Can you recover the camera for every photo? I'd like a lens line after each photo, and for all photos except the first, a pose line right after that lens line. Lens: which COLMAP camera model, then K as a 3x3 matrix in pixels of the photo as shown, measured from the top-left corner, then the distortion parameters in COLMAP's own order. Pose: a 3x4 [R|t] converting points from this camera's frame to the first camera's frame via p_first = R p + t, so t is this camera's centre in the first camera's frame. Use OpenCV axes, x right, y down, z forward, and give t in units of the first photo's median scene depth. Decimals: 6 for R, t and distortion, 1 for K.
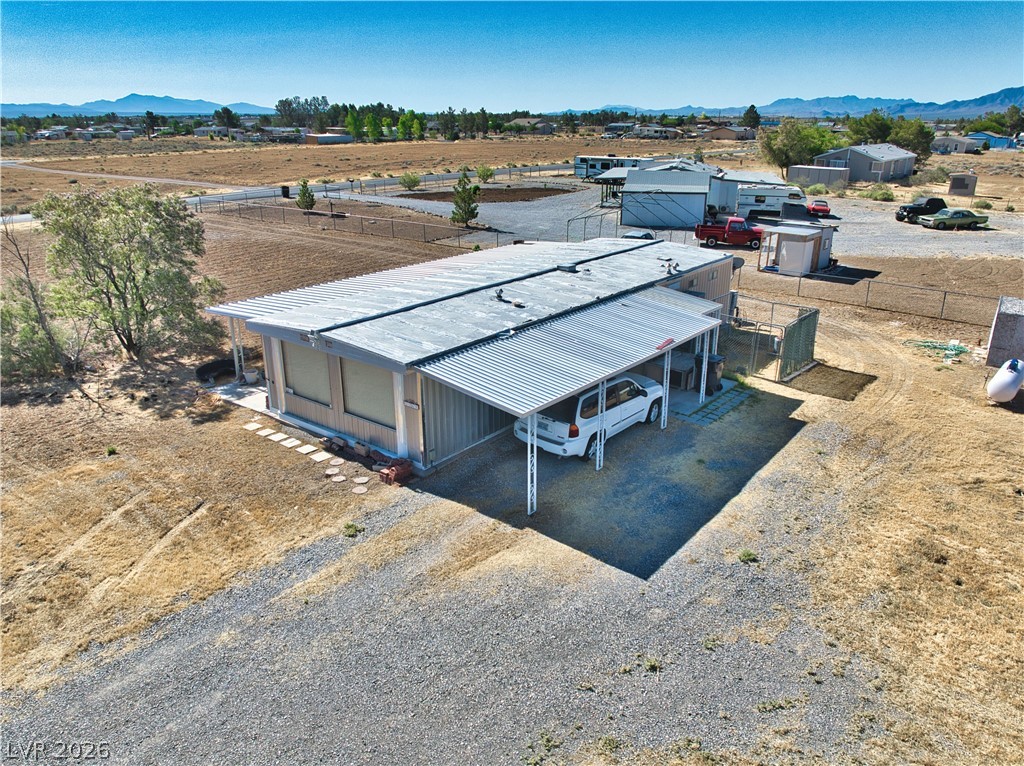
lens RADIAL K [[759.9, 0, 516.1], [0, 759.9, 380.7], [0, 0, 1]] dist [-0.037952, -0.006217]
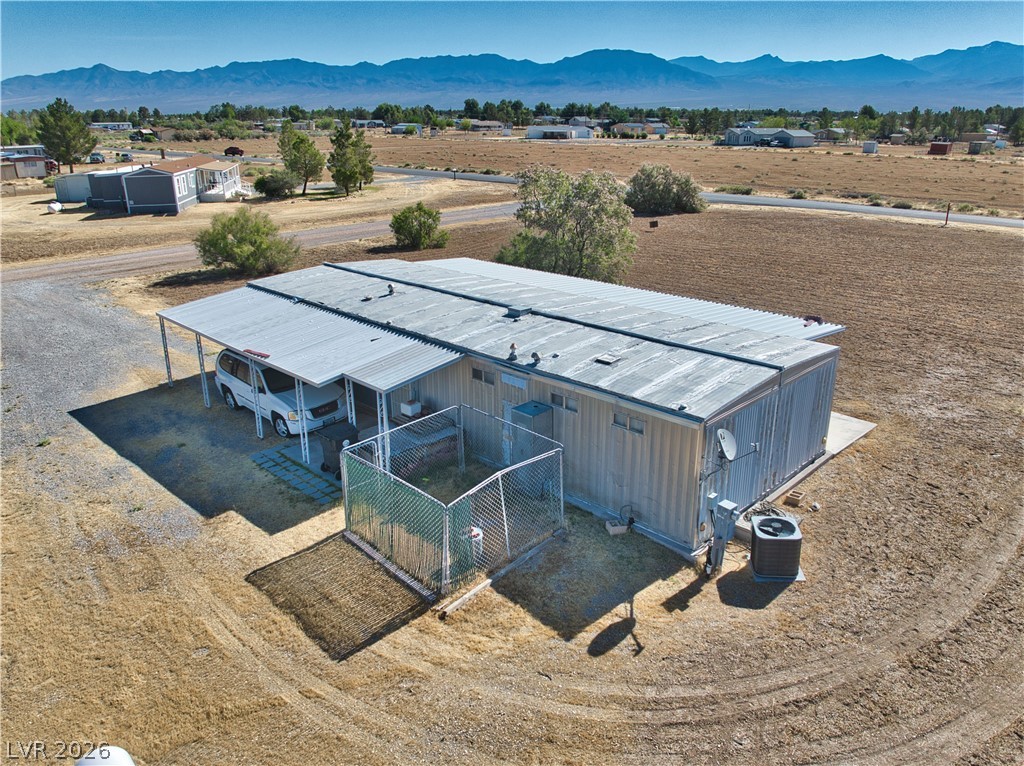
lens RADIAL K [[743.0, 0, 511.0], [0, 743.0, 404.9], [0, 0, 1]] dist [-0.033442, -0.009068]
pose [[-0.104532, 0.362909, -0.925943, 0.942060], [-0.326943, 0.866755, 0.376621, -0.403982], [0.939245, 0.342100, 0.028047, 1.142562]]
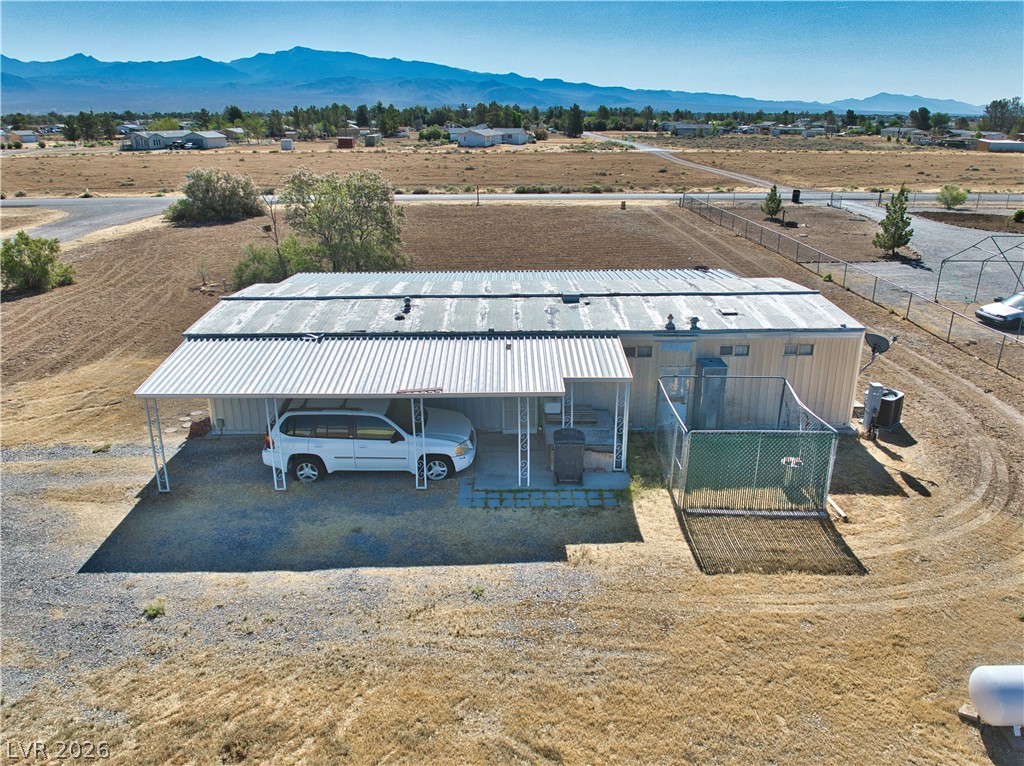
lens RADIAL K [[755.3, 0, 511.2], [0, 755.3, 385.2], [0, 0, 1]] dist [-0.040522, -0.002729]
pose [[0.636547, 0.259445, -0.726289, 0.756112], [-0.253137, 0.959832, 0.121013, -0.158037], [0.728512, 0.106820, 0.676654, 0.443257]]
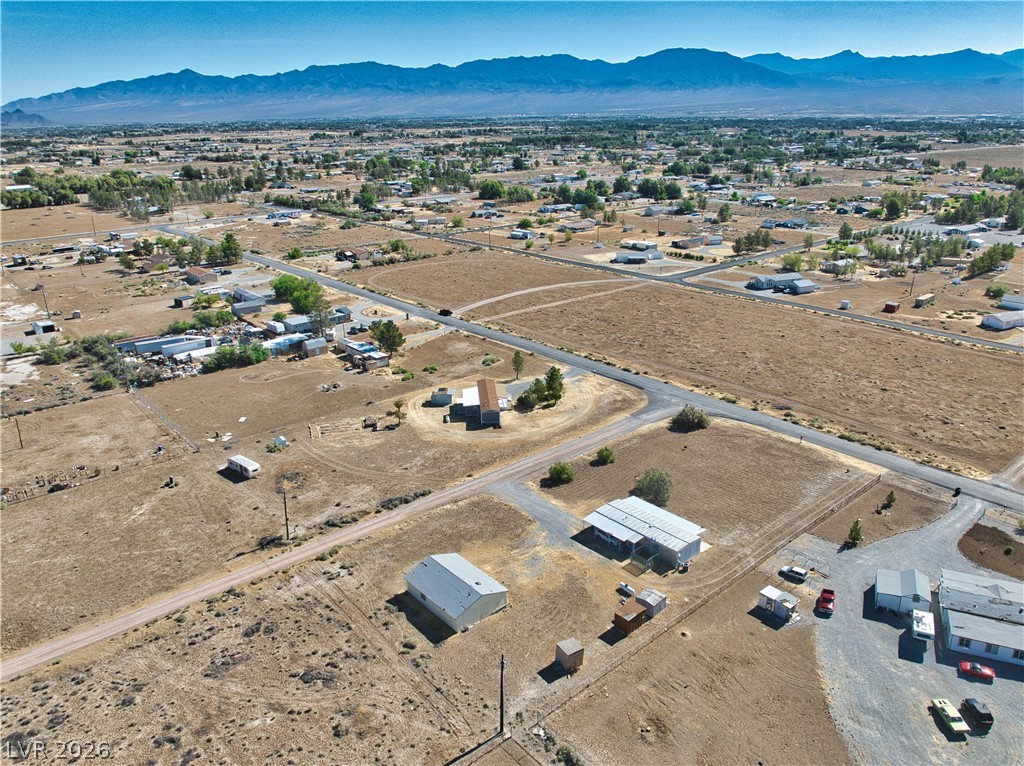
lens RADIAL K [[738.4, 0, 513.4], [0, 738.4, 406.7], [0, 0, 1]] dist [-0.031397, -0.007769]
pose [[-0.189912, 0.363448, -0.912052, 4.866319], [-0.312067, 0.858437, 0.407063, -2.800458], [0.930885, 0.361928, -0.049607, 0.149372]]
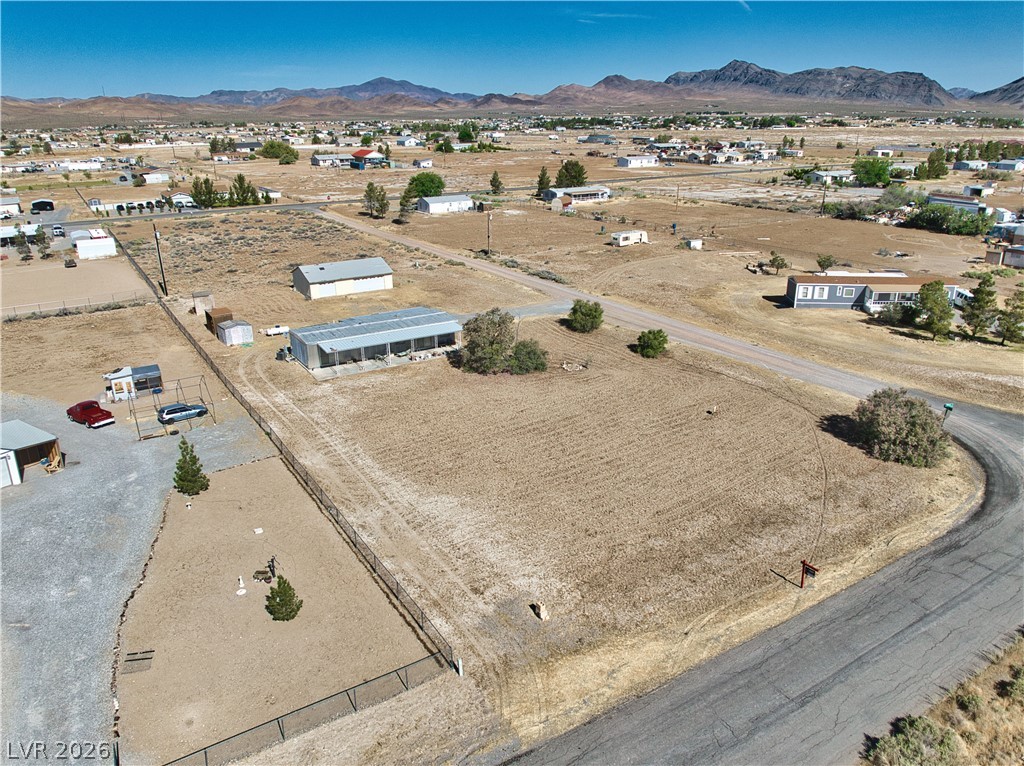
lens RADIAL K [[743.0, 0, 511.0], [0, 743.0, 404.9], [0, 0, 1]] dist [-0.033442, -0.009068]
pose [[-0.941045, -0.117006, 0.317402, -1.803639], [0.119160, 0.763484, 0.634739, -2.077241], [-0.316600, 0.635139, -0.704530, 3.711832]]
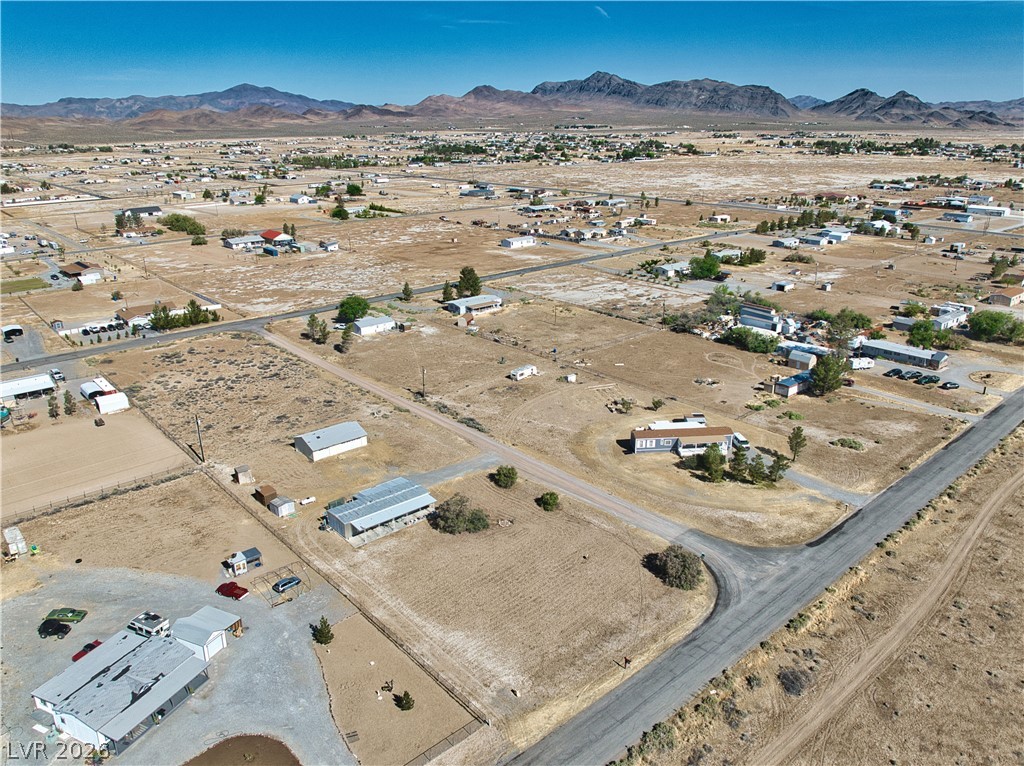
lens RADIAL K [[729.9, 0, 506.5], [0, 729.9, 421.9], [0, 0, 1]] dist [-0.029453, -0.010309]
pose [[-0.982232, -0.064140, 0.176372, -1.926806], [0.069325, 0.749314, 0.658576, -4.318198], [-0.174399, 0.659102, -0.731553, 4.713695]]
